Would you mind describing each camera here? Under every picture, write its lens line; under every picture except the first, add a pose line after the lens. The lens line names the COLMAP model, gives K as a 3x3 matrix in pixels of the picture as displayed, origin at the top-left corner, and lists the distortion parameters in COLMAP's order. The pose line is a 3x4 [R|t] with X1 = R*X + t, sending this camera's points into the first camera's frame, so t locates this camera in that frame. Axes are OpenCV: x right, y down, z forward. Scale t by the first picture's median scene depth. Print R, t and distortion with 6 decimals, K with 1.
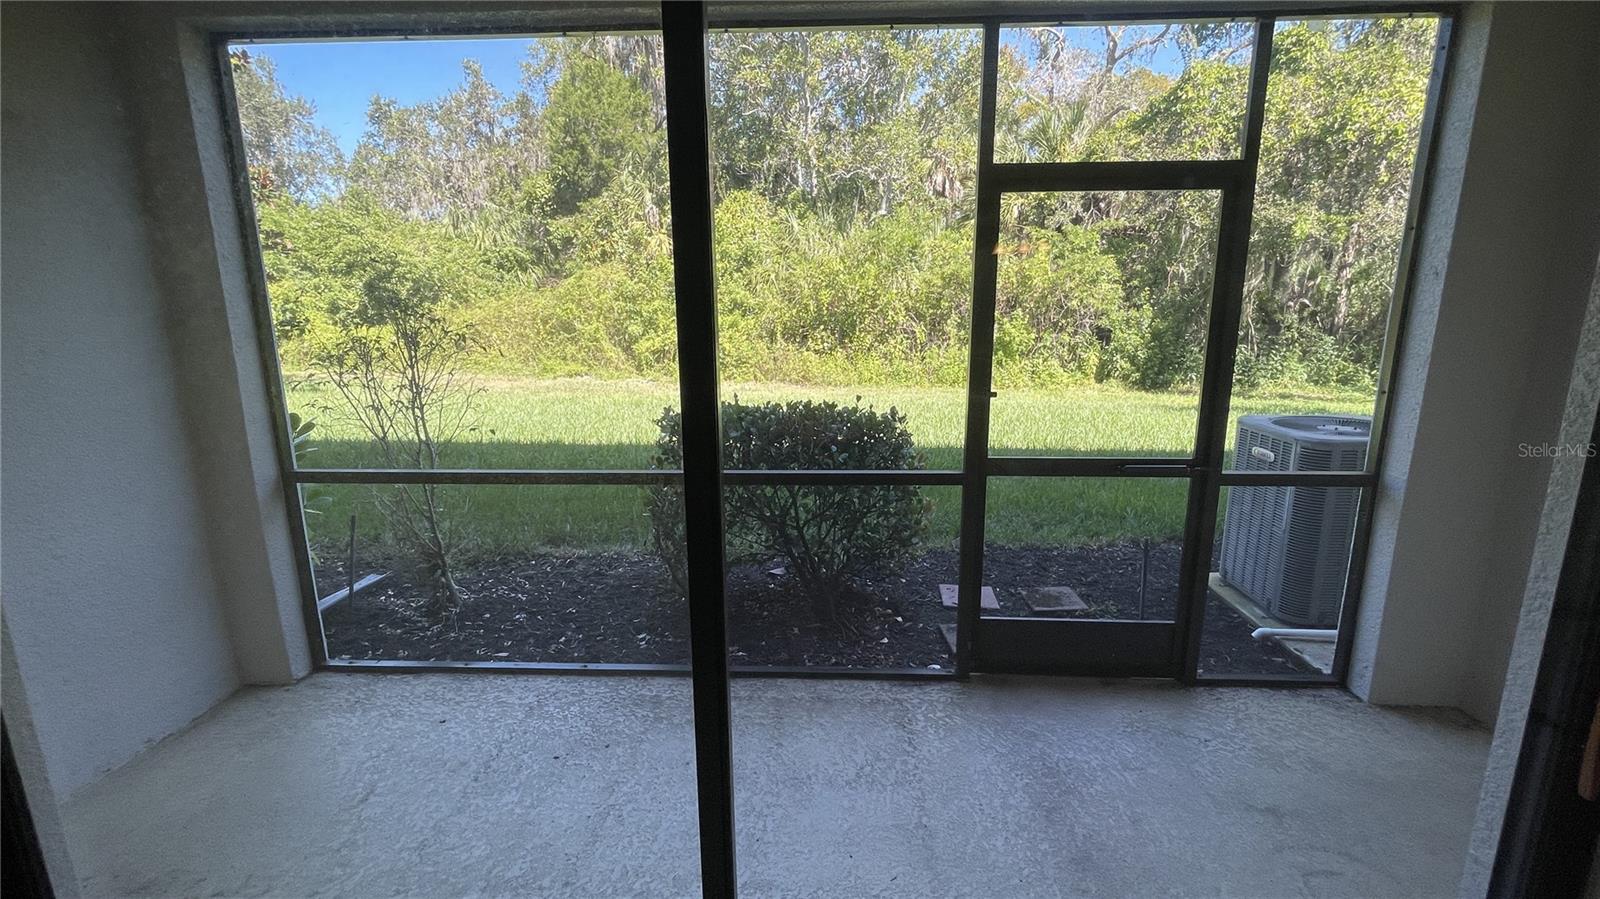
lens RADIAL K [[717.8, 0, 803.7], [0, 717.8, 451.8], [0, 0, 1]] dist [0.000146, -0.002040]
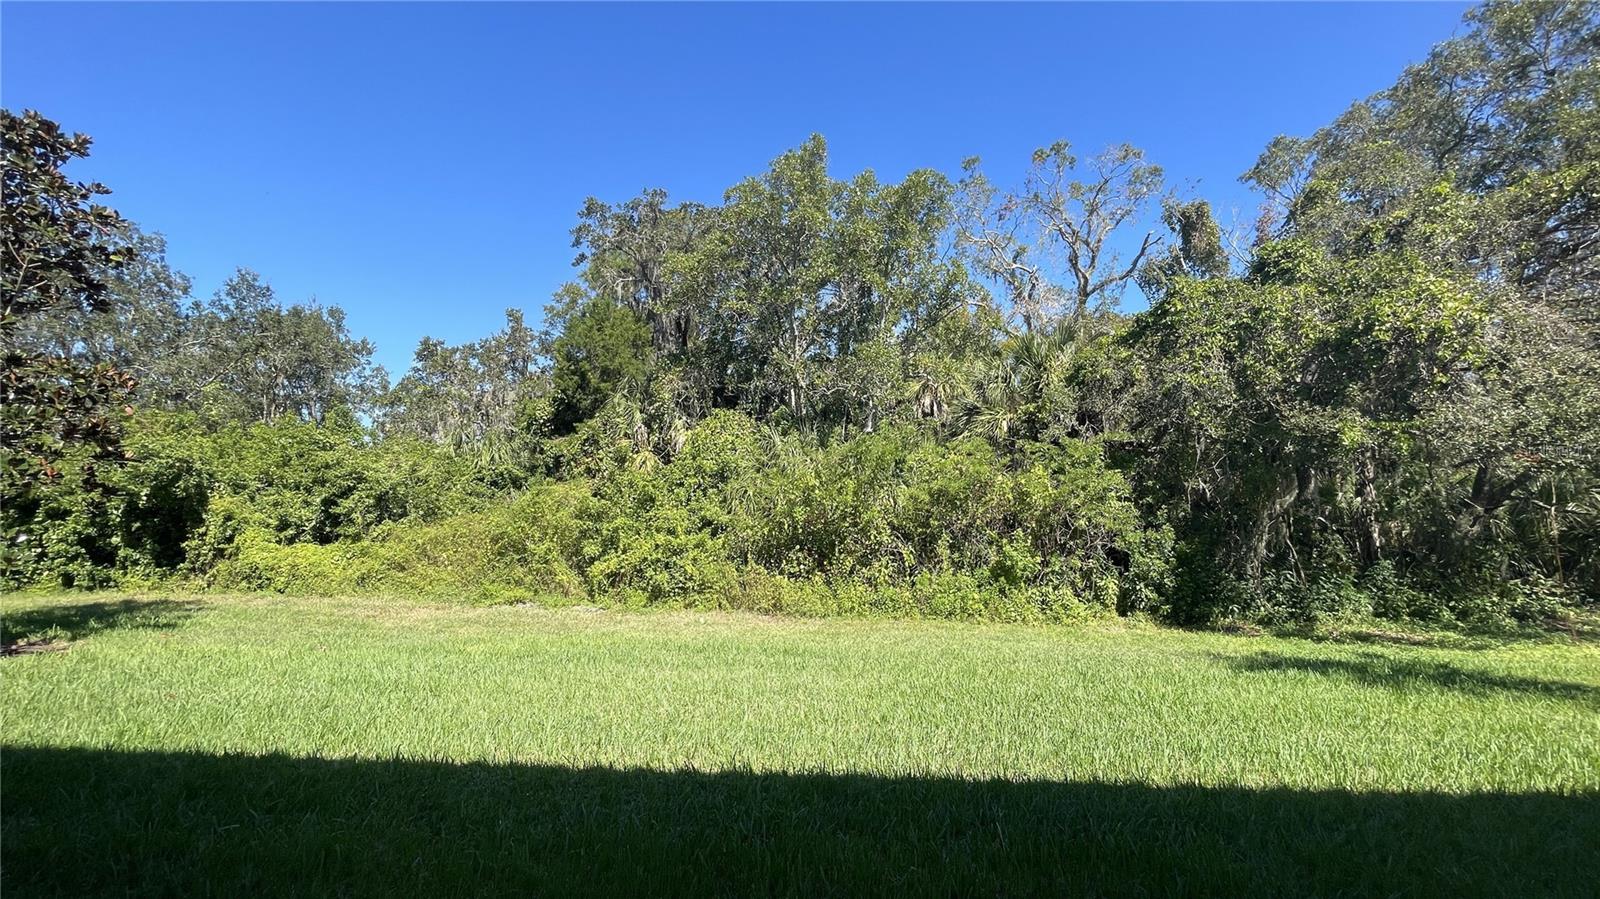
lens RADIAL K [[647.3, 0, 806.1], [0, 647.3, 453.1], [0, 0, 1]] dist [-0.001763, -0.000266]
pose [[0.999730, -0.000484, -0.023222, 0.055346], [-0.006490, 0.954133, -0.299311, -0.045964], [0.022302, 0.299381, 0.953873, 0.200329]]
